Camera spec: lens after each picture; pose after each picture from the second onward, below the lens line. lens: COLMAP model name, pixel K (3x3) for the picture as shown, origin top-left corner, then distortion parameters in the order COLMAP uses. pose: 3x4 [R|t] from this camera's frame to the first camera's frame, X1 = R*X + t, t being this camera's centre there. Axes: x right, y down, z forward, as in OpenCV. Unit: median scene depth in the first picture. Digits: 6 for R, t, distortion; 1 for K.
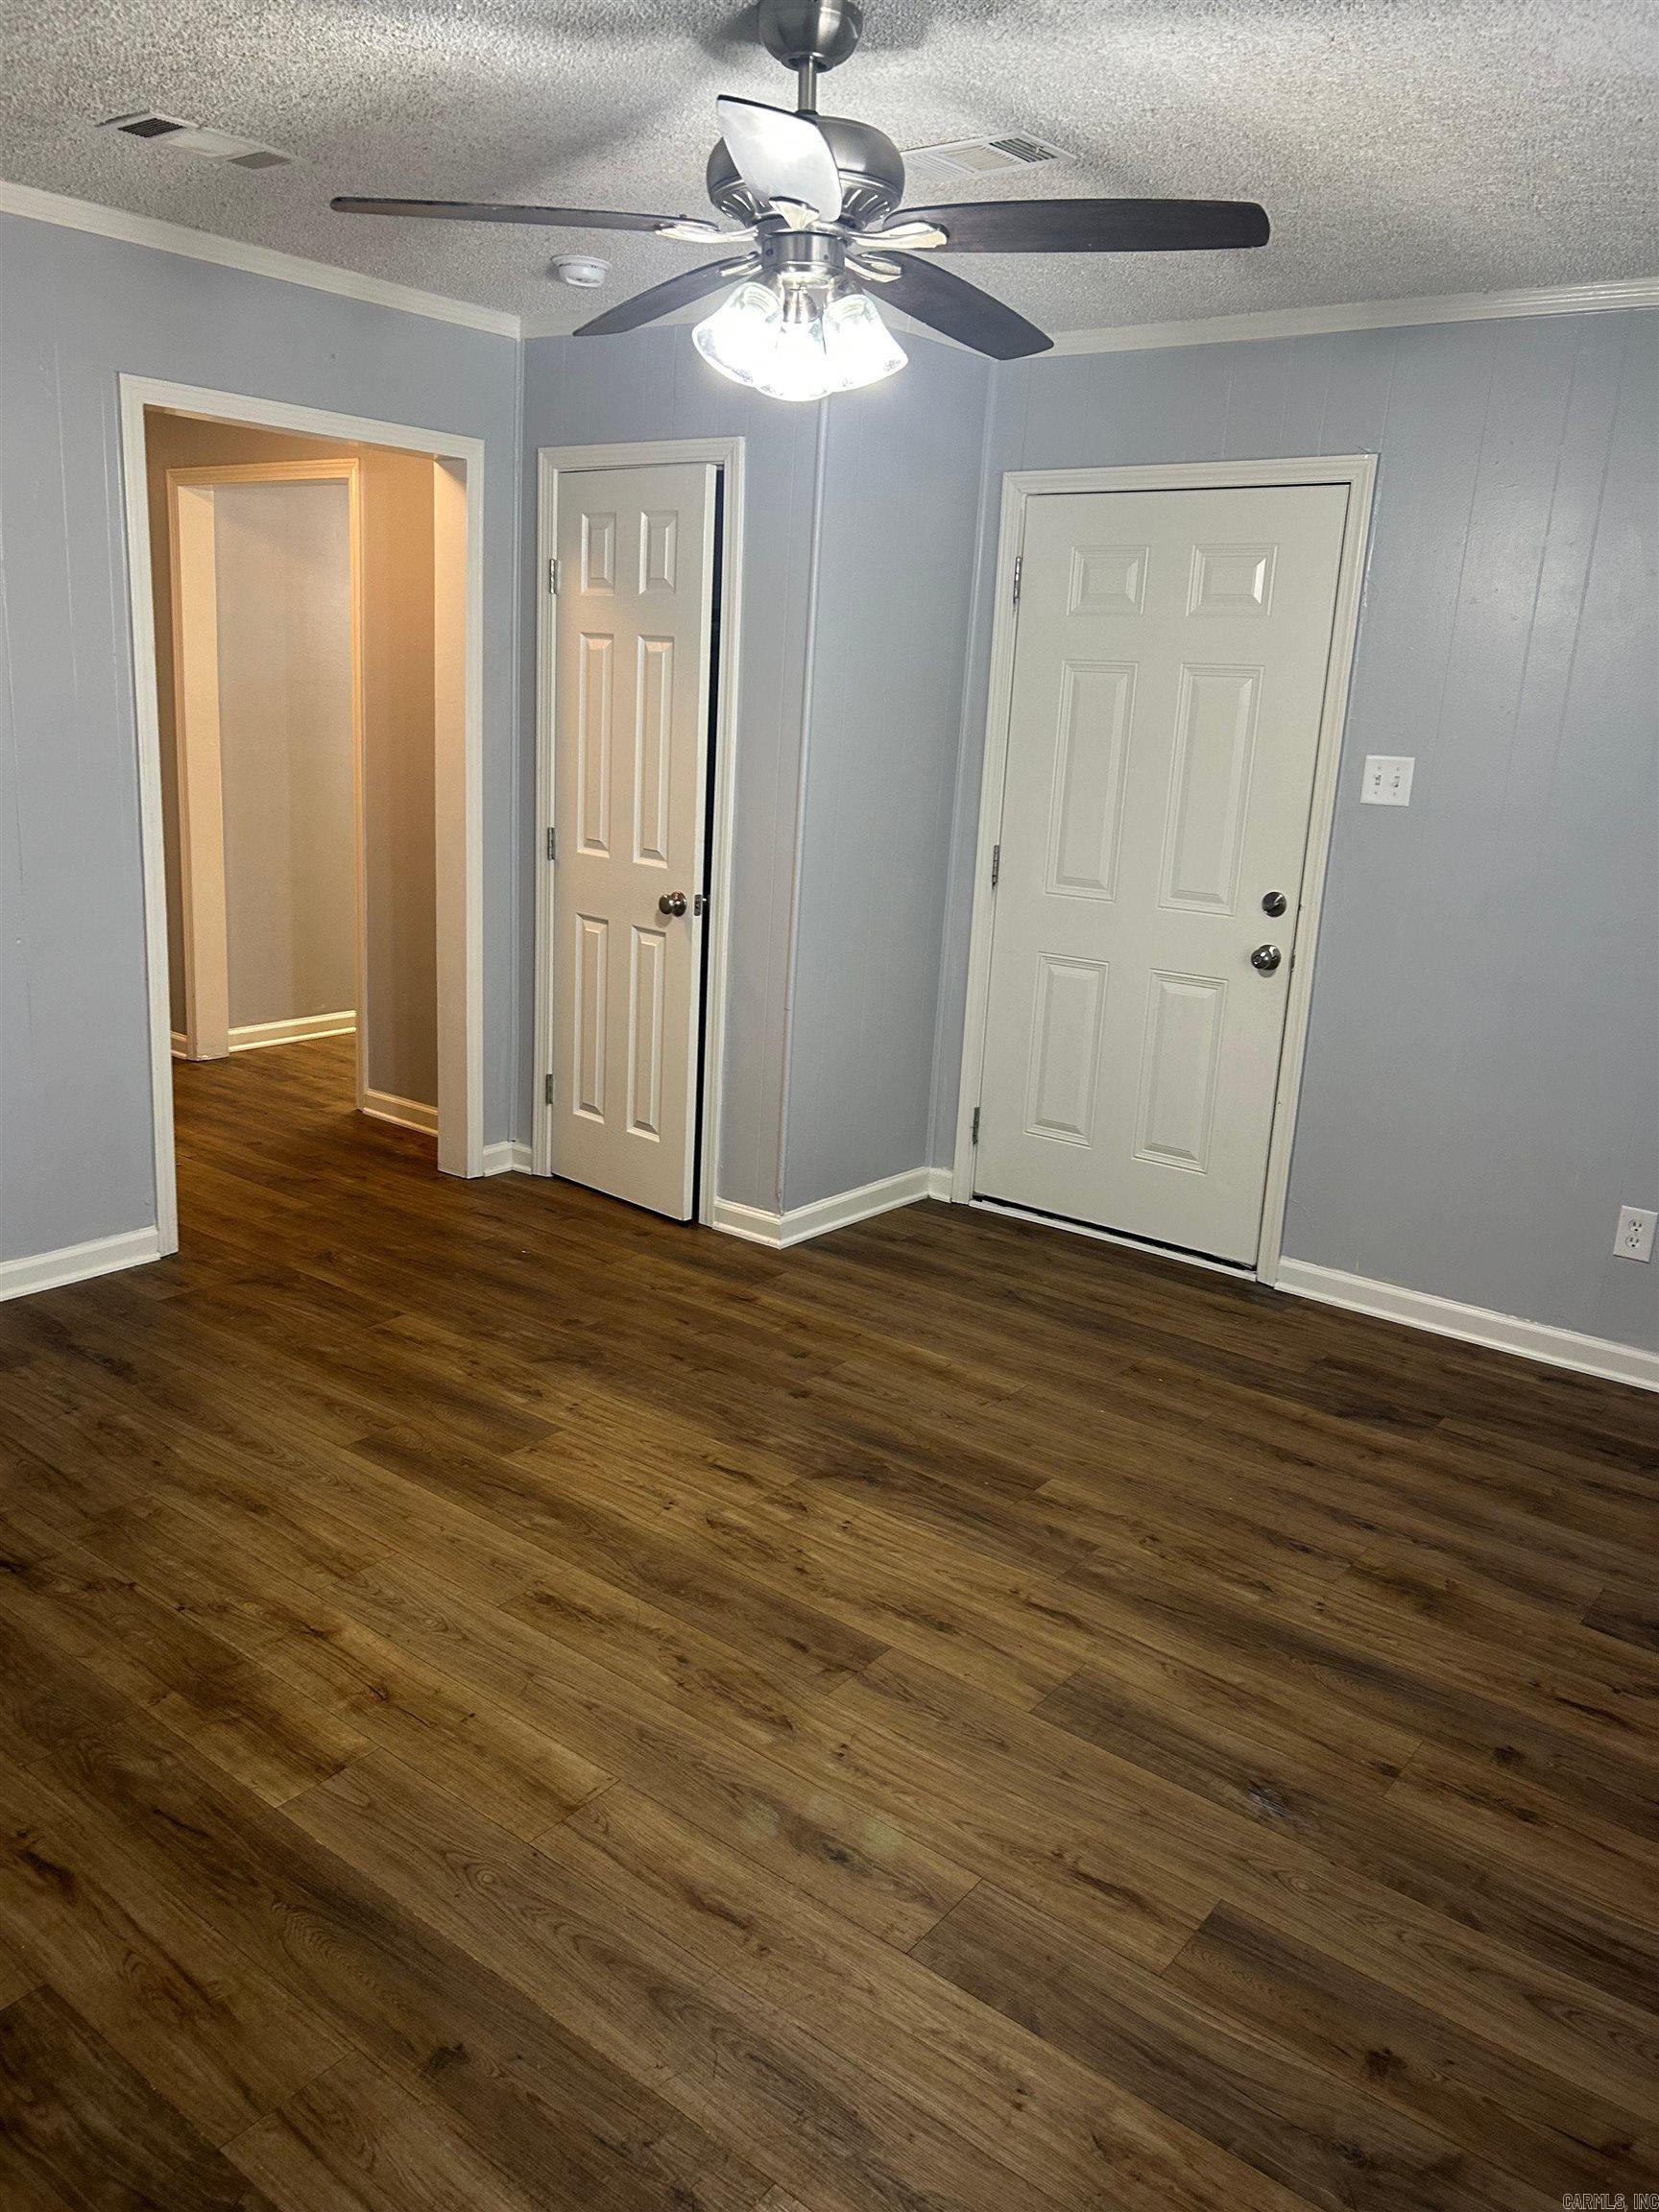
lens RADIAL K [[1661.1, 0, 829.8], [0, 1661.1, 1103.9], [0, 0, 1]] dist [-0.005563, 0.002520]
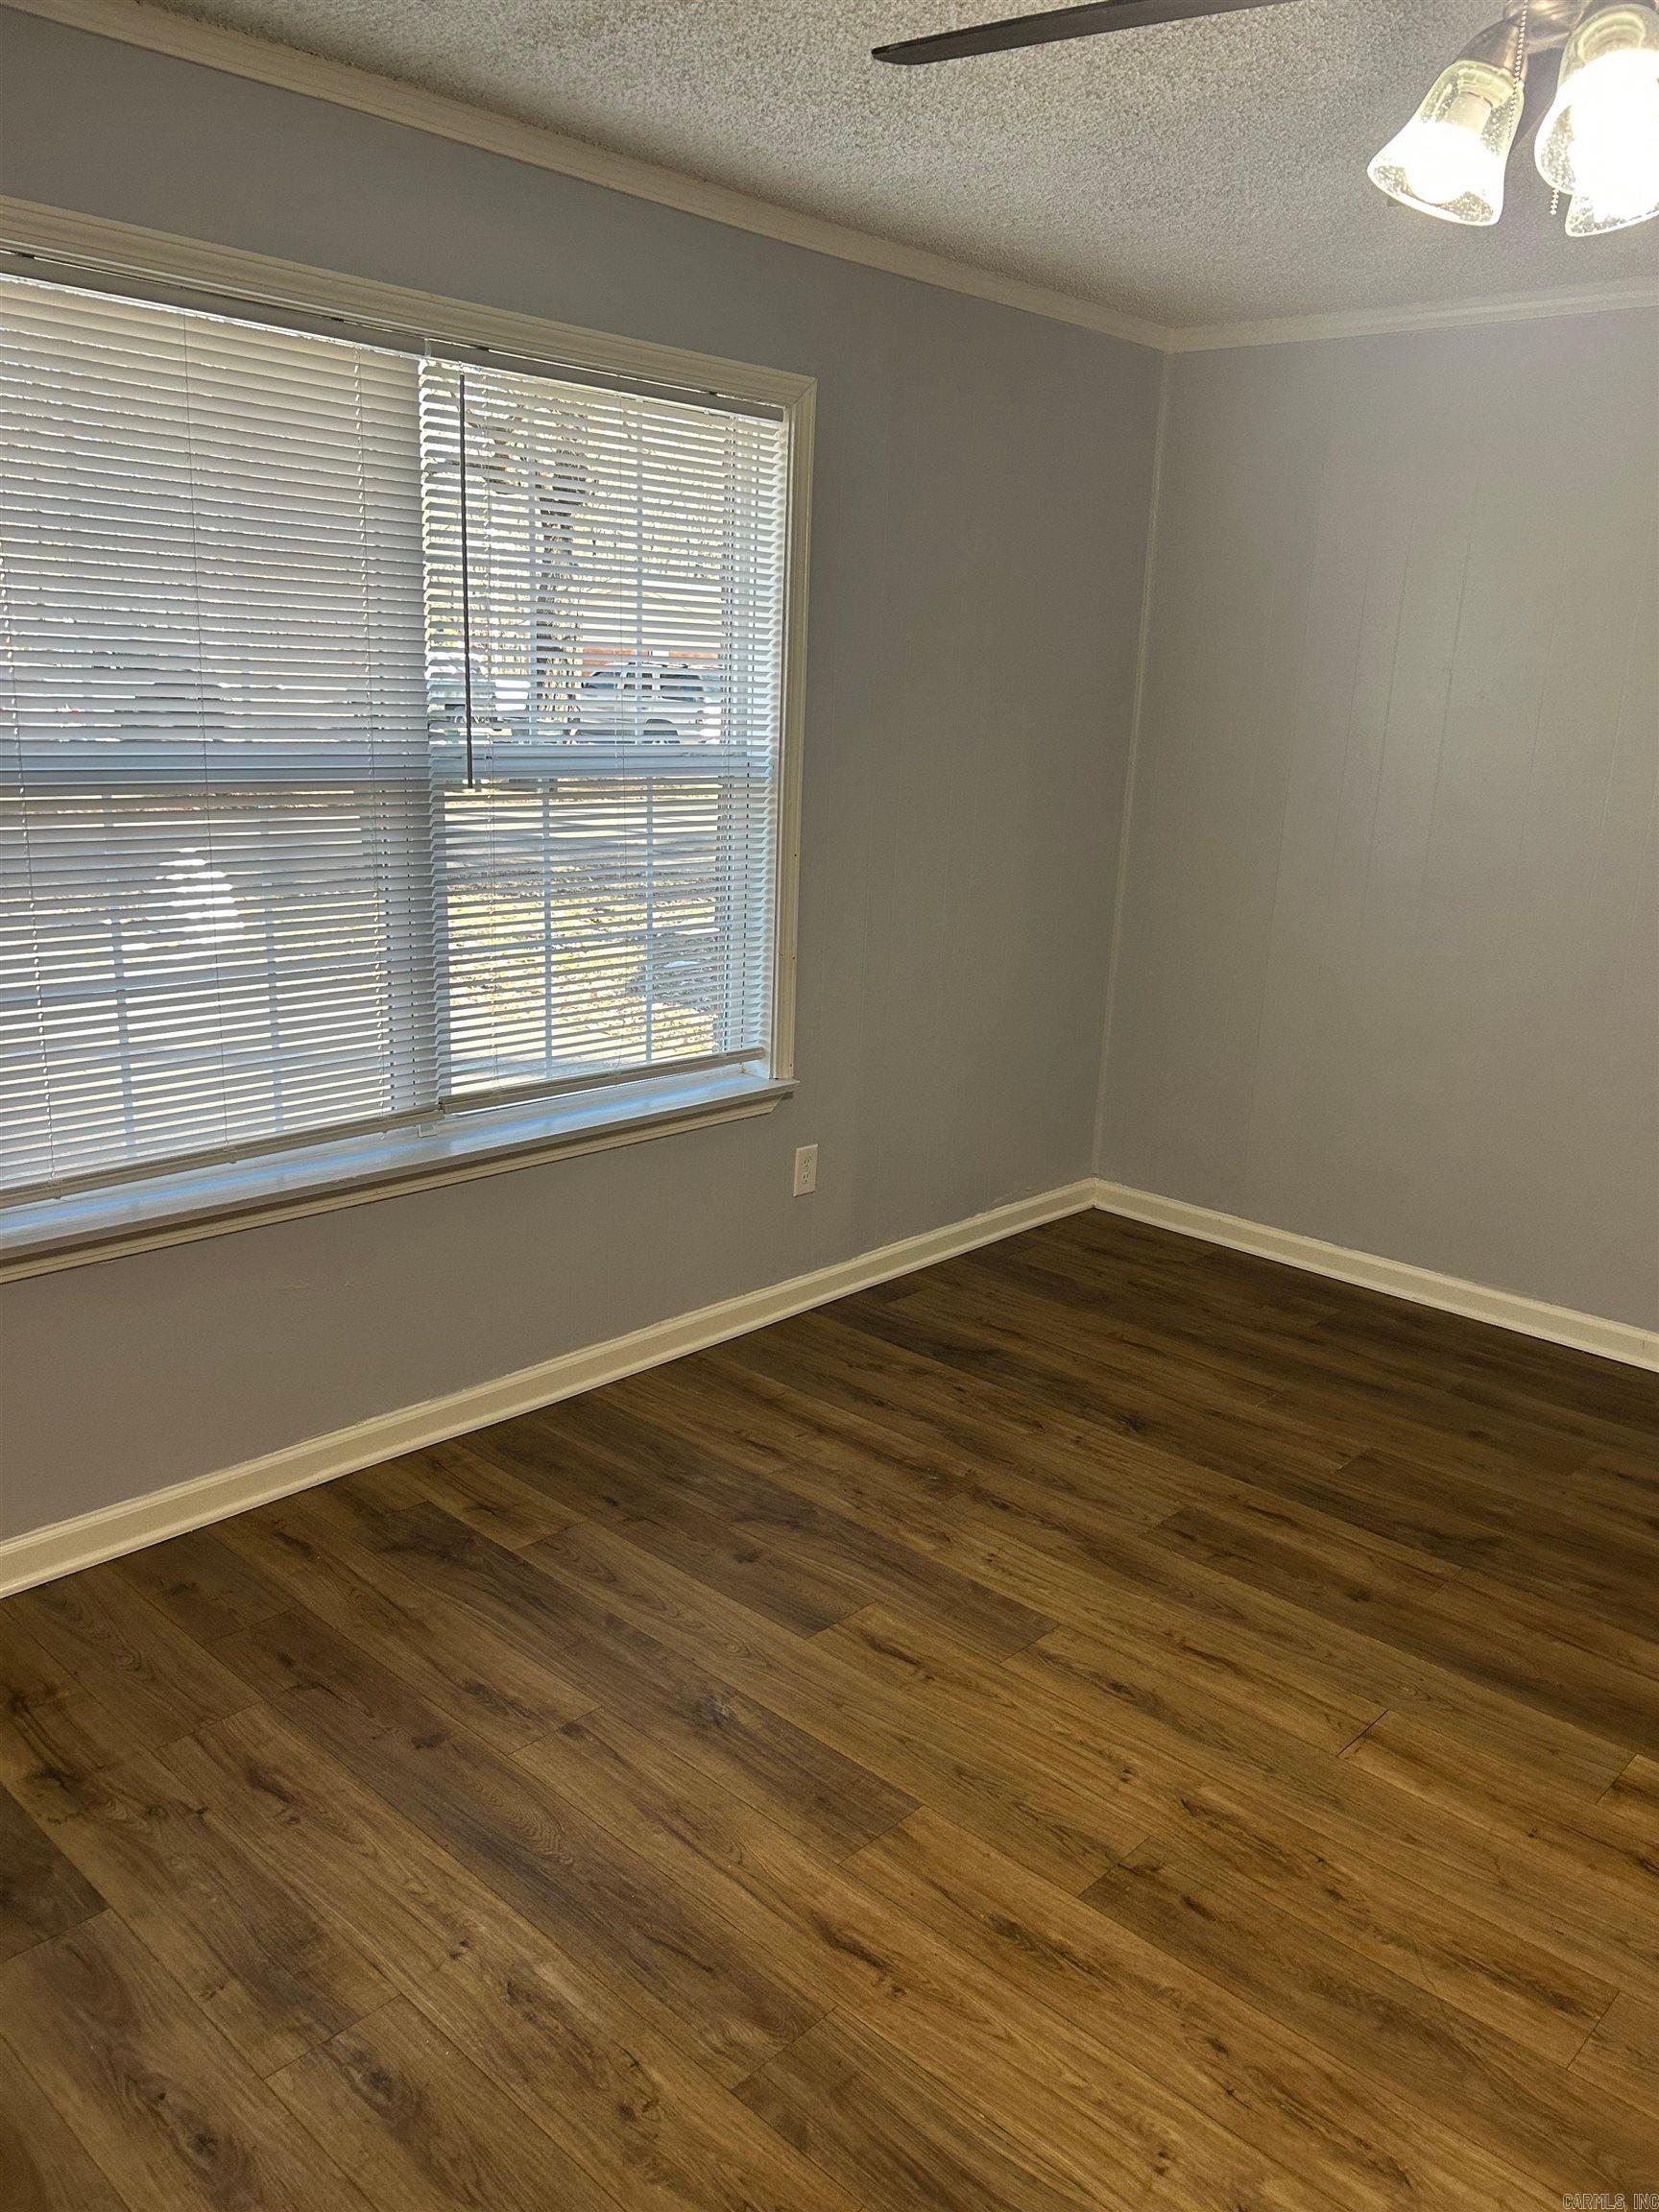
lens RADIAL K [[1661.1, 0, 830.7], [0, 1661.1, 1105.8], [0, 0, 1]] dist [-0.005563, 0.002520]
pose [[-0.991778, -0.106391, 0.071121, 0.147511], [-0.059354, 0.874766, 0.480897, -0.404052], [-0.113378, 0.472721, -0.873888, 1.631726]]
